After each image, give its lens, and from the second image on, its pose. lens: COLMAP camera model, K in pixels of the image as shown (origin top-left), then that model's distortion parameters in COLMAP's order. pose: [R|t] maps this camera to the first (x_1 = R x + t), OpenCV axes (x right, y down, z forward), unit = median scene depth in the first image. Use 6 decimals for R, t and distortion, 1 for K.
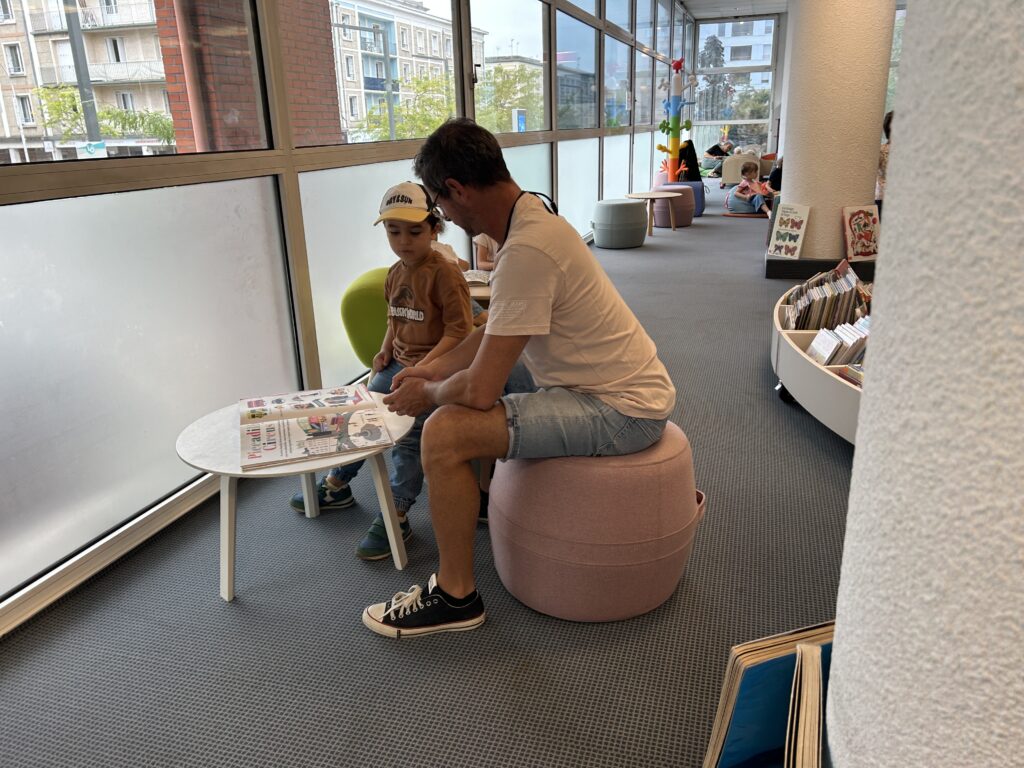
lens RADIAL K [[769.4, 0, 512.0], [0, 769.4, 384.0], [0, 0, 1]] dist [0.077986, -0.066761]
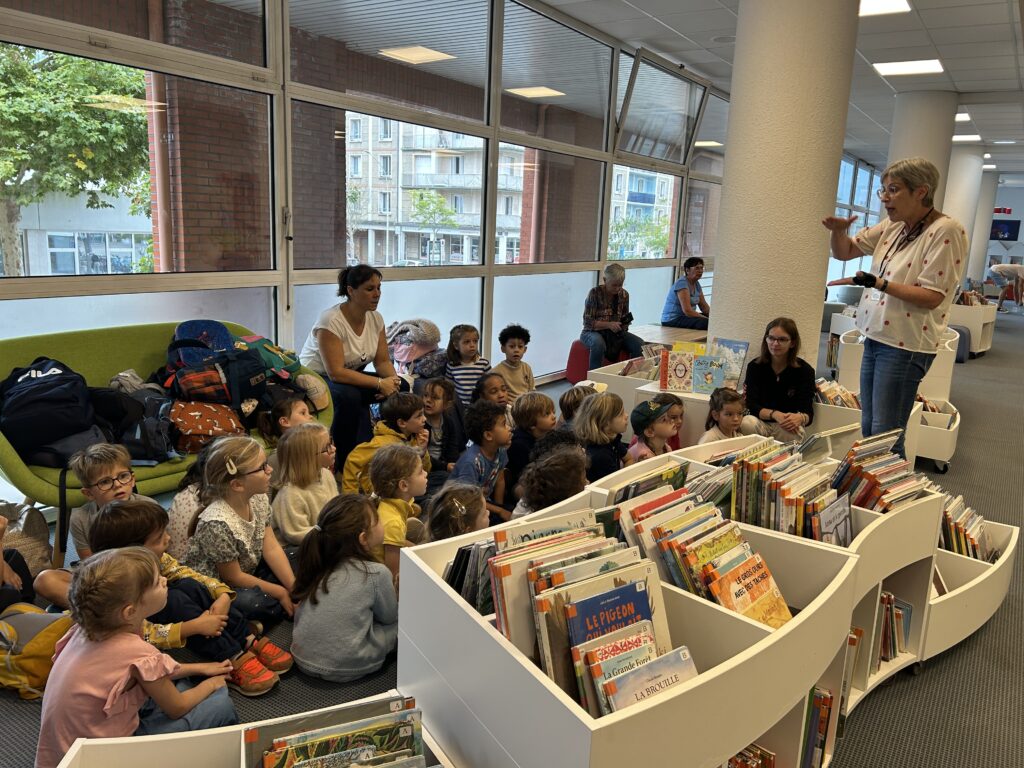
lens RADIAL K [[769.4, 0, 512.0], [0, 769.4, 384.0], [0, 0, 1]] dist [0.077986, -0.066761]
pose [[0.958023, 0.134295, -0.253290, -0.028501], [-0.163529, 0.981655, -0.098041, 0.057421], [0.235477, 0.135346, 0.962410, -0.201305]]
